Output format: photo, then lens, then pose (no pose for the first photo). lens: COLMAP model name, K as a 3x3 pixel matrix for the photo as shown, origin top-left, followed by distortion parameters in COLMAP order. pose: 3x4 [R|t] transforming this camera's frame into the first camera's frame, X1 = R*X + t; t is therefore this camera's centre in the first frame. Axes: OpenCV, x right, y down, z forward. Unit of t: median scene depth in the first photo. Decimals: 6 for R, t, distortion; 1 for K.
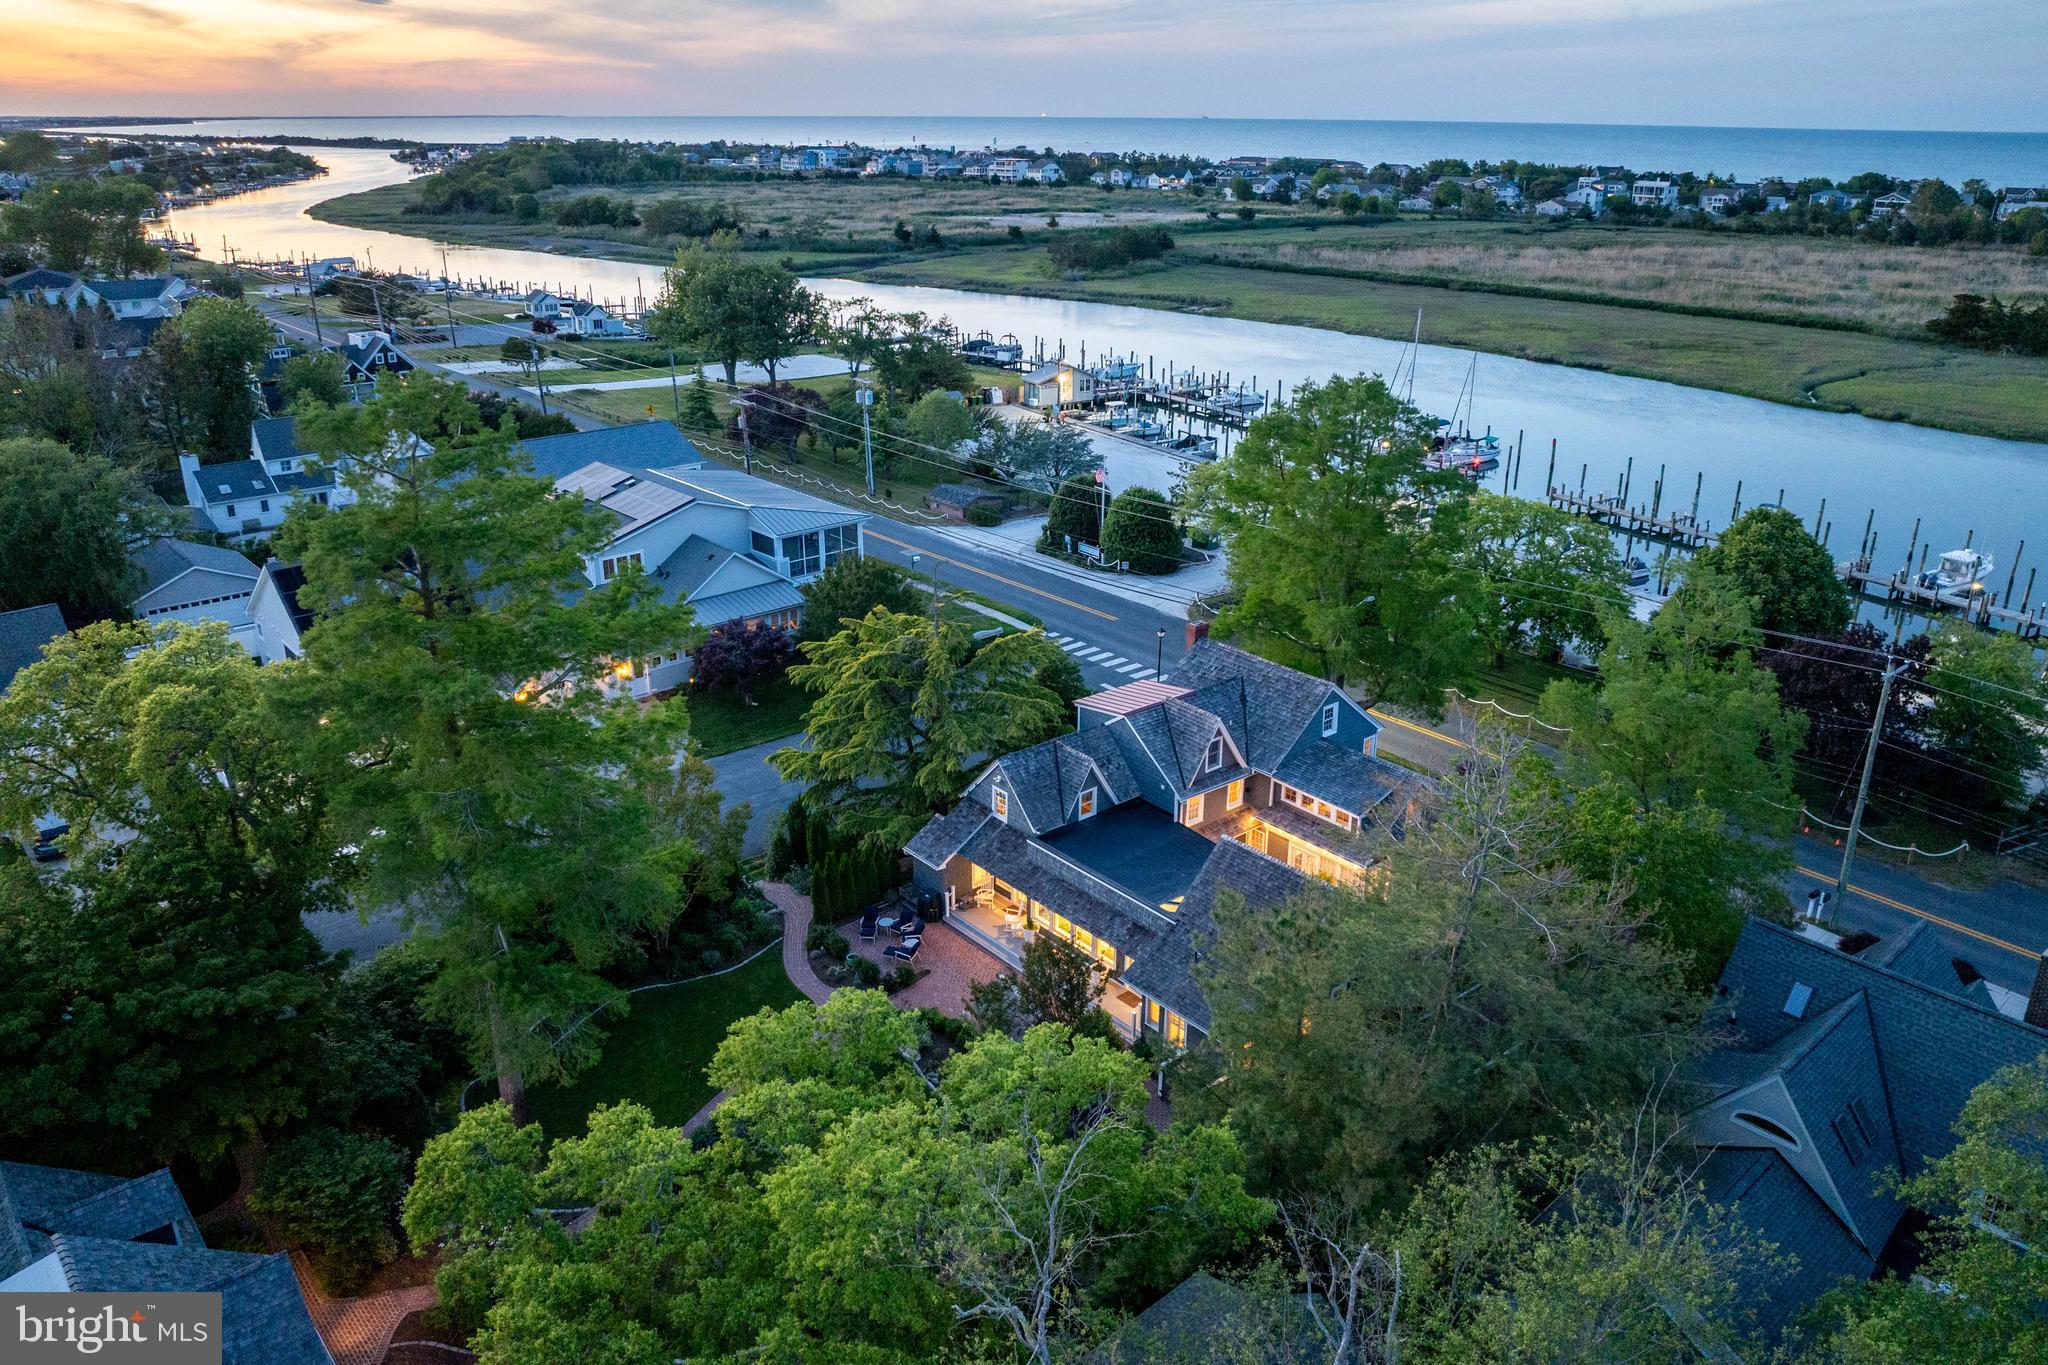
lens RADIAL K [[1392.2, 0, 1024.0], [0, 1392.2, 682.5], [0, 0, 1]] dist [-0.018448, 0.000468]
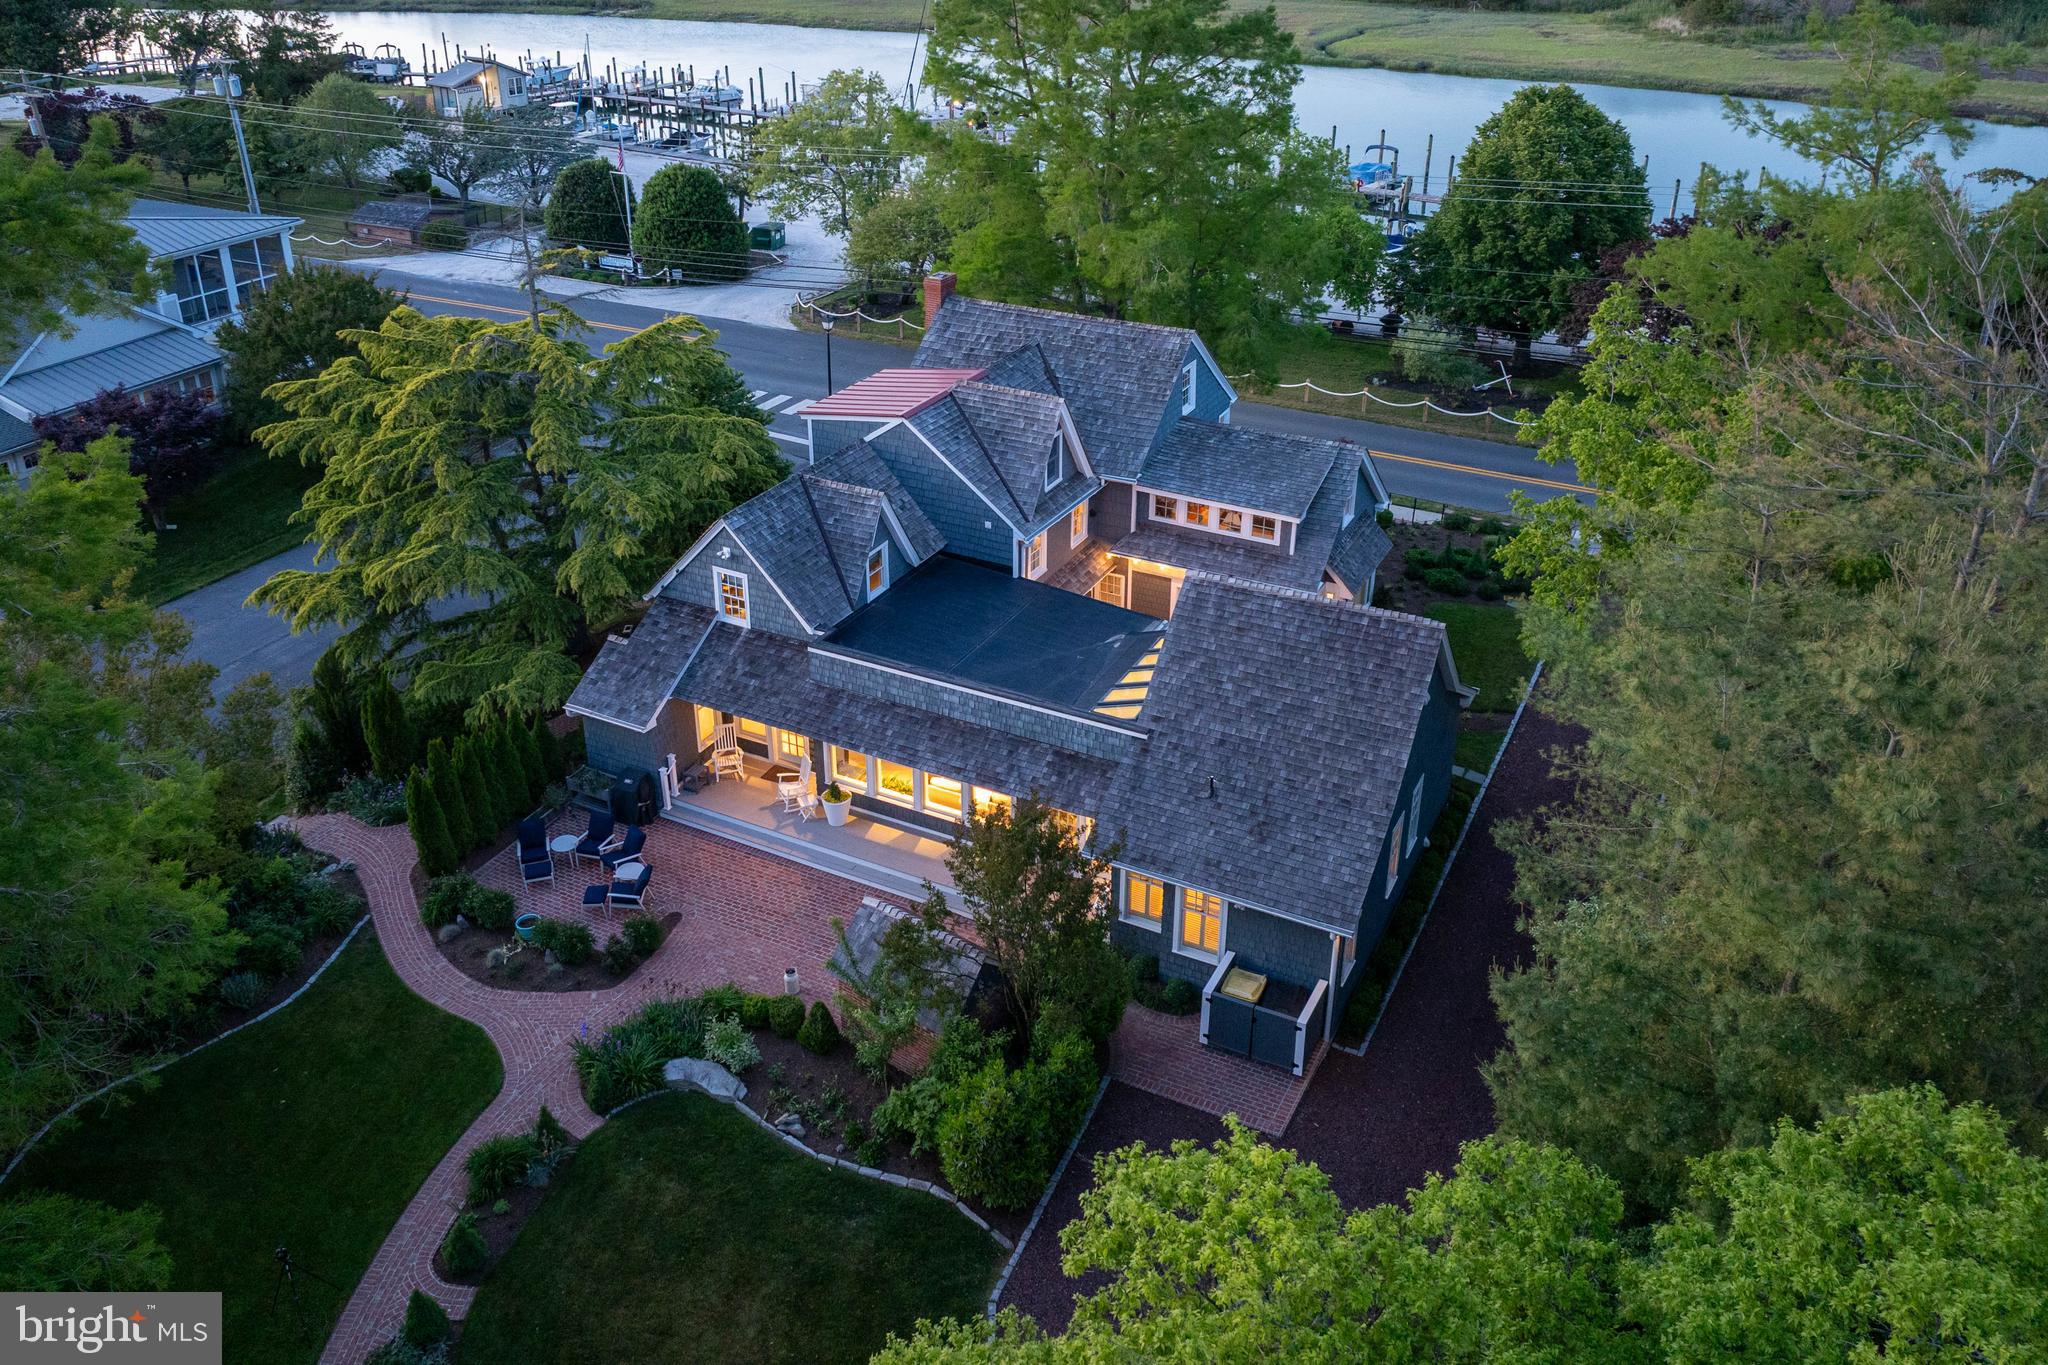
lens RADIAL K [[1559.9, 0, 1011.4], [0, 1559.9, 571.4], [0, 0, 1]] dist [-0.000328, -0.058768]
pose [[0.928553, -0.163866, 0.333072, -0.106957], [0.141275, 0.985767, 0.091130, 0.031005], [-0.343264, -0.037564, 0.938487, 0.320385]]
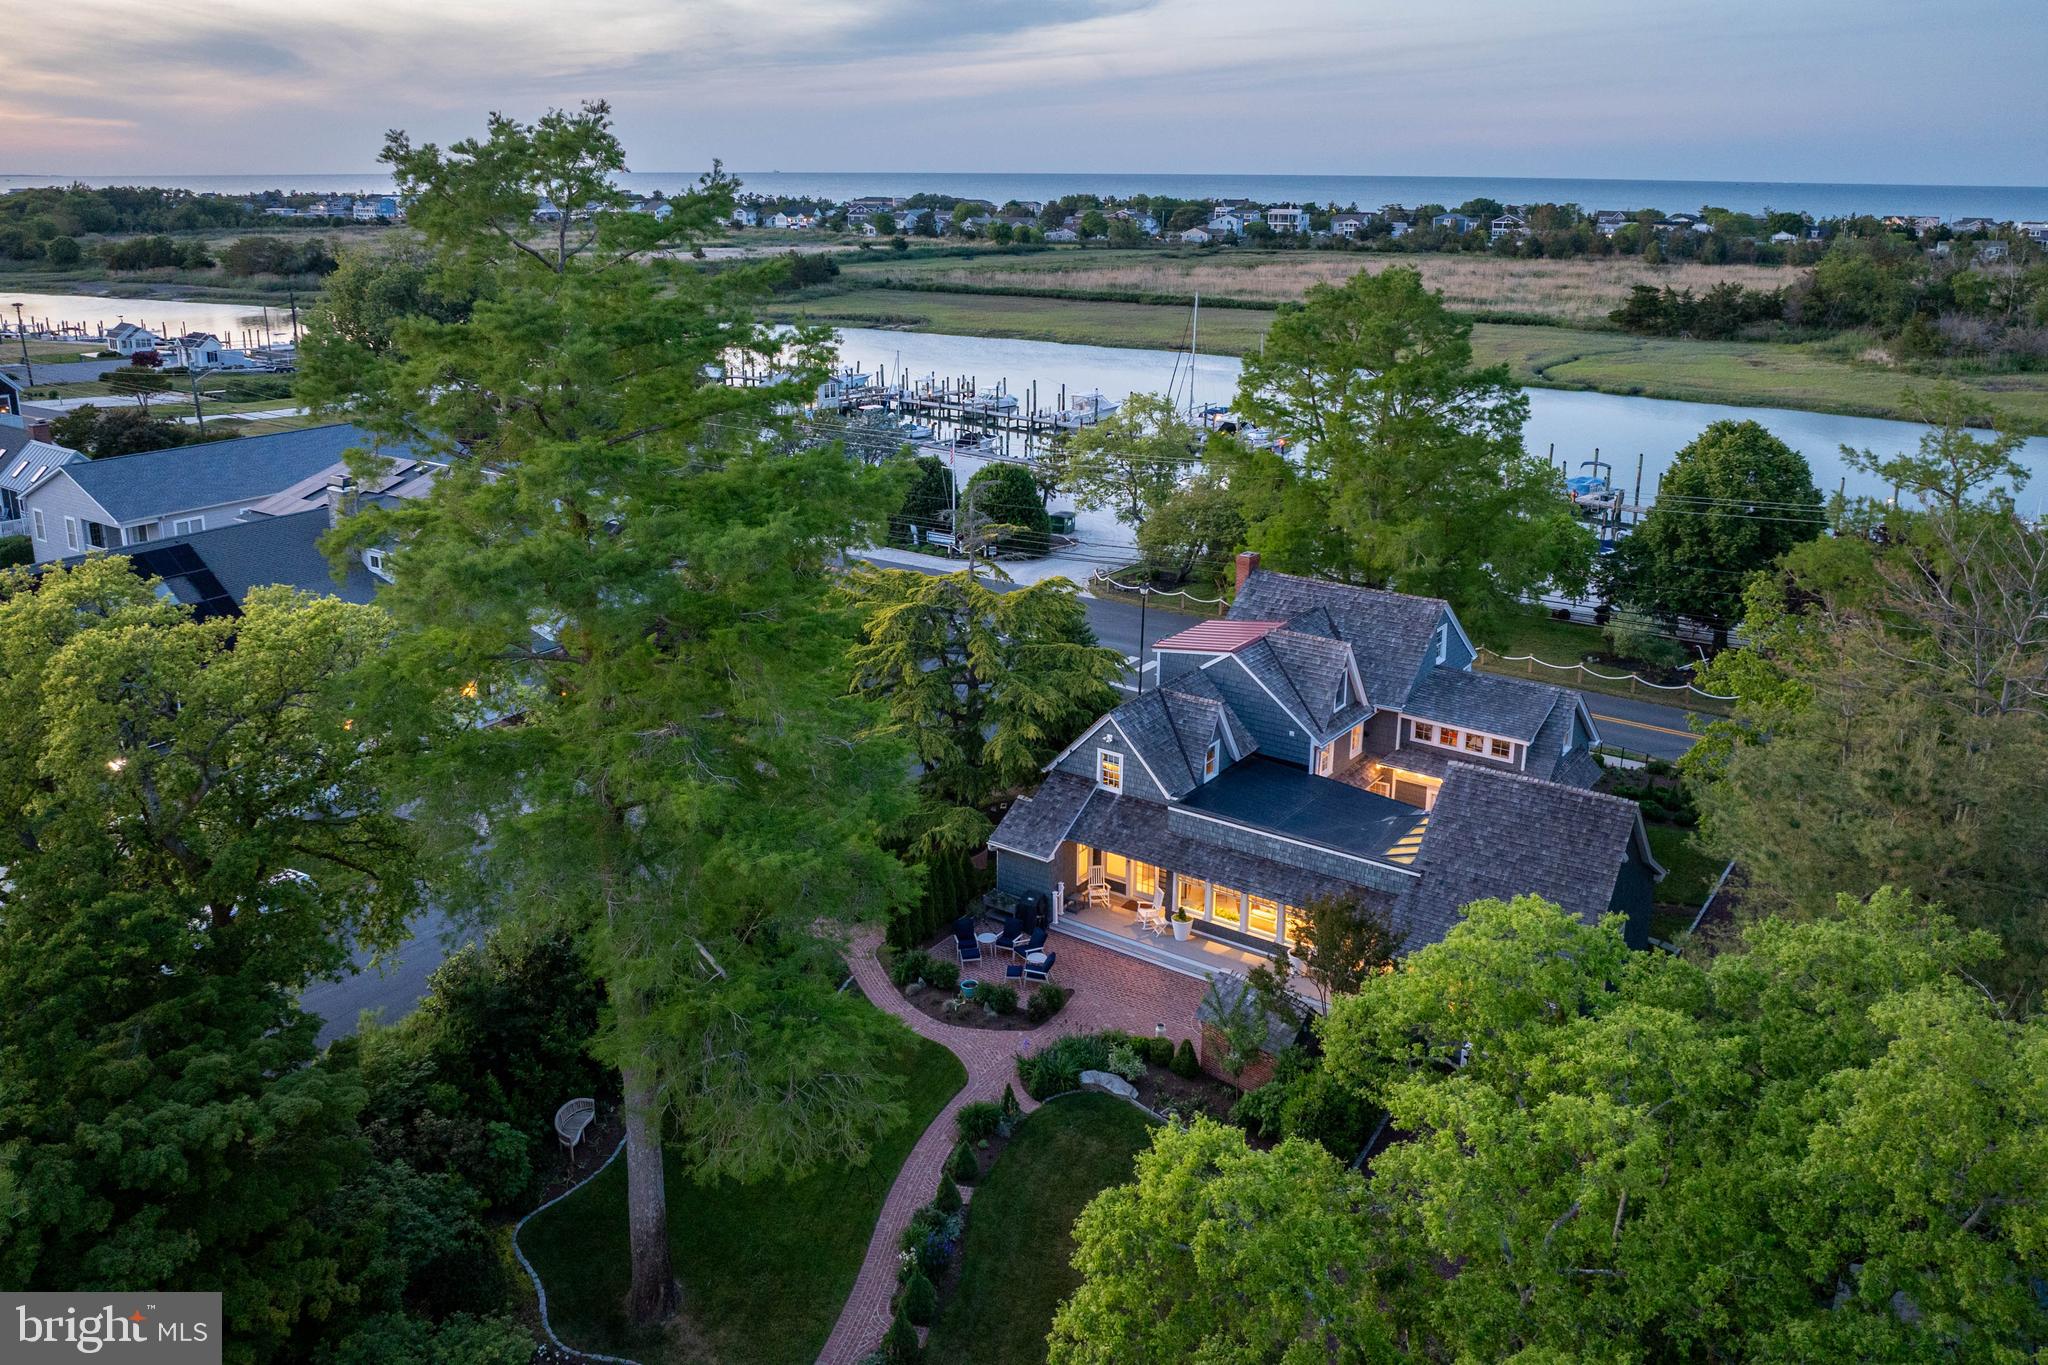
lens RADIAL K [[1512.5, 0, 1021.9], [0, 1512.5, 570.5], [0, 0, 1]] dist [-0.008087, -0.054108]
pose [[0.971470, -0.063749, 0.228432, -0.224584], [0.090060, 0.990208, -0.106663, 0.054168], [-0.219396, 0.124193, 0.967699, 0.144063]]
